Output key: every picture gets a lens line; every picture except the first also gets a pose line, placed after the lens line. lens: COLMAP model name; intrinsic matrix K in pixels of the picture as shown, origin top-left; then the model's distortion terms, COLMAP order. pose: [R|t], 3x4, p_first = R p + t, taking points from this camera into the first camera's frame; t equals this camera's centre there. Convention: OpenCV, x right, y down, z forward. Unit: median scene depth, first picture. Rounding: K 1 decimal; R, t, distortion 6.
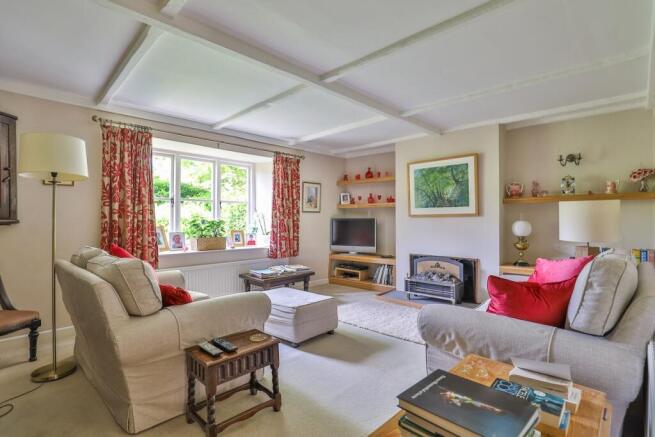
lens RADIAL K [[315.7, 0, 327.5], [0, 315.7, 218.5], [0, 0, 1]] dist [-0.022679, 0.000121]
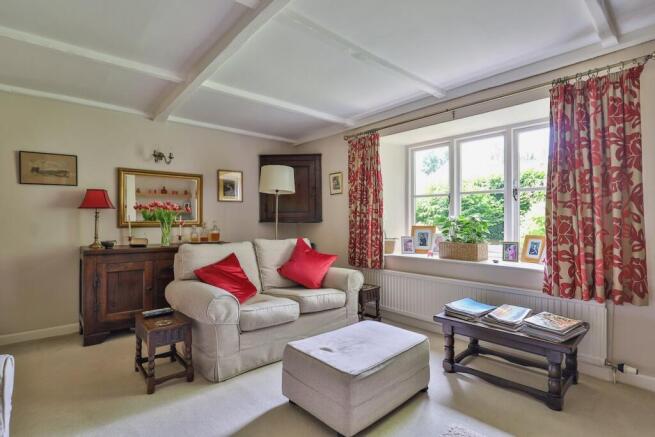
lens RADIAL K [[310.3, 0, 327.5], [0, 310.3, 218.5], [0, 0, 1]] dist [0.000736, 0.000050]
pose [[-0.024019, -0.004750, -0.999700, 0.374039], [0.006991, 0.999963, -0.004919, 0.005116], [0.999687, -0.007107, -0.023985, 0.732259]]
